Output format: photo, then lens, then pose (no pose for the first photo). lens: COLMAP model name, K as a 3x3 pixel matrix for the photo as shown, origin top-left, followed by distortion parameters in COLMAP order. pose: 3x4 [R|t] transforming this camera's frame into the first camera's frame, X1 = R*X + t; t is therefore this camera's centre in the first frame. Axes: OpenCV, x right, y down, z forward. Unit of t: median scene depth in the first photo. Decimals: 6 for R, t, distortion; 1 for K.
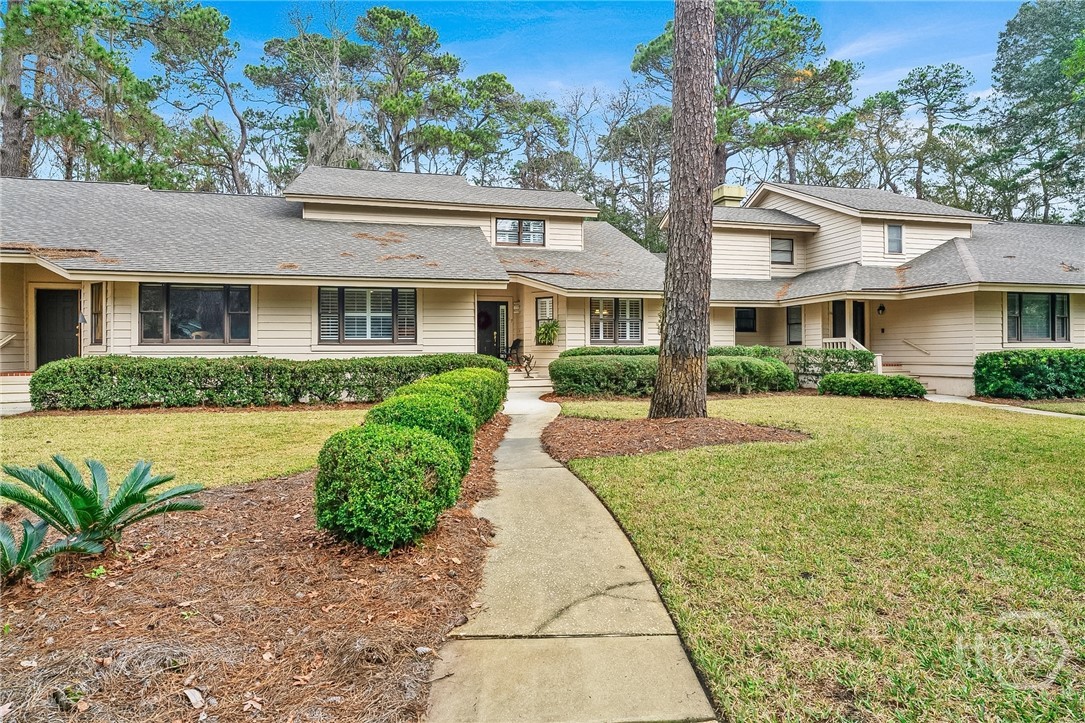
lens RADIAL K [[586.1, 0, 541.2], [0, 586.1, 366.5], [0, 0, 1]] dist [-0.002838, 0.000838]
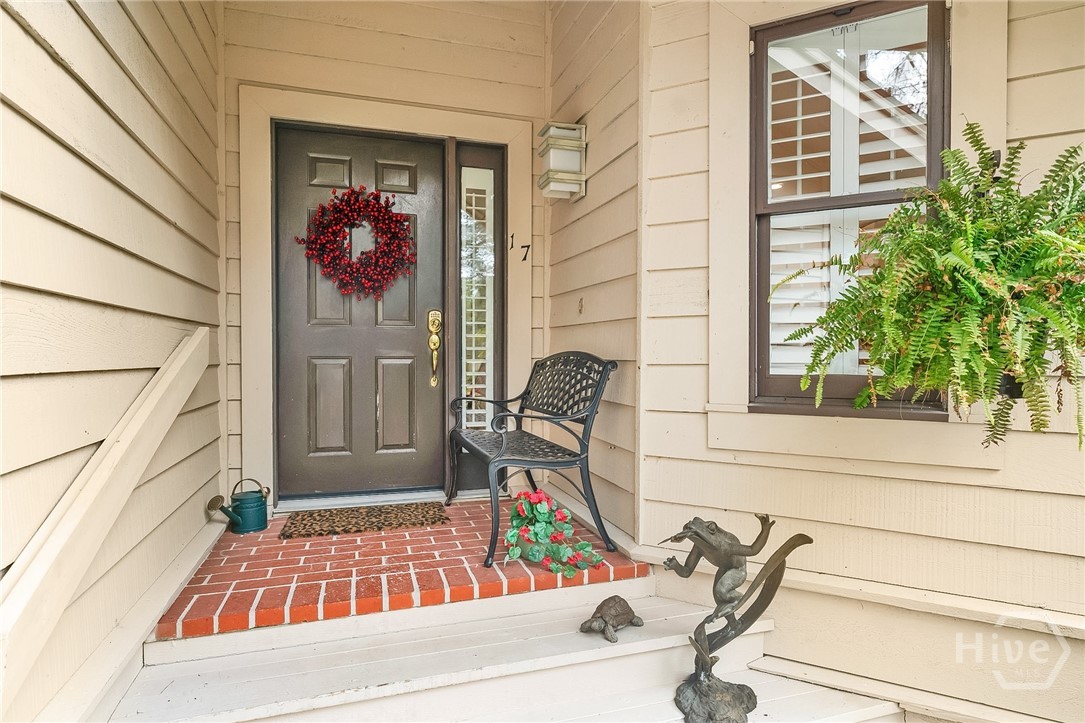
lens RADIAL K [[586.1, 0, 541.2], [0, 586.1, 366.5], [0, 0, 1]] dist [-0.002838, 0.000838]
pose [[0.996924, 0.007842, 0.077984, -0.064245], [-0.007274, 0.999945, -0.007571, -0.043837], [-0.078039, 0.006980, 0.996926, 0.880034]]
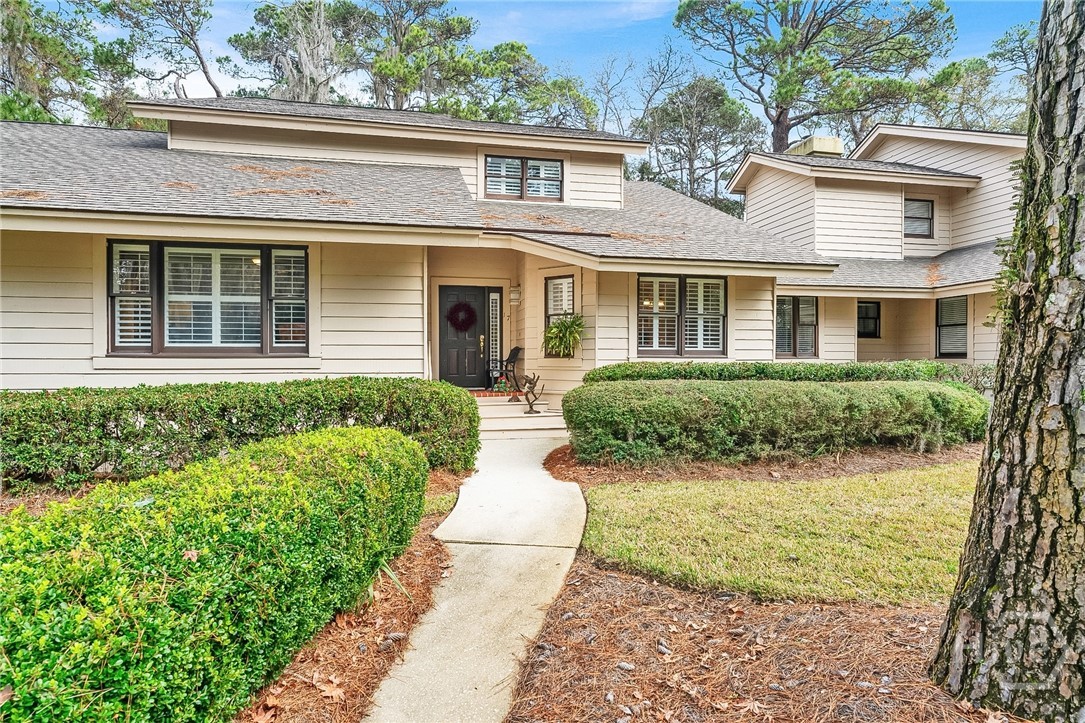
lens RADIAL K [[586.1, 0, 541.2], [0, 586.1, 366.5], [0, 0, 1]] dist [-0.002838, 0.000838]
pose [[0.998948, 0.007245, -0.045280, 0.014439], [-0.007745, 0.999911, -0.010877, -0.020630], [0.045197, 0.011216, 0.998915, 0.404644]]
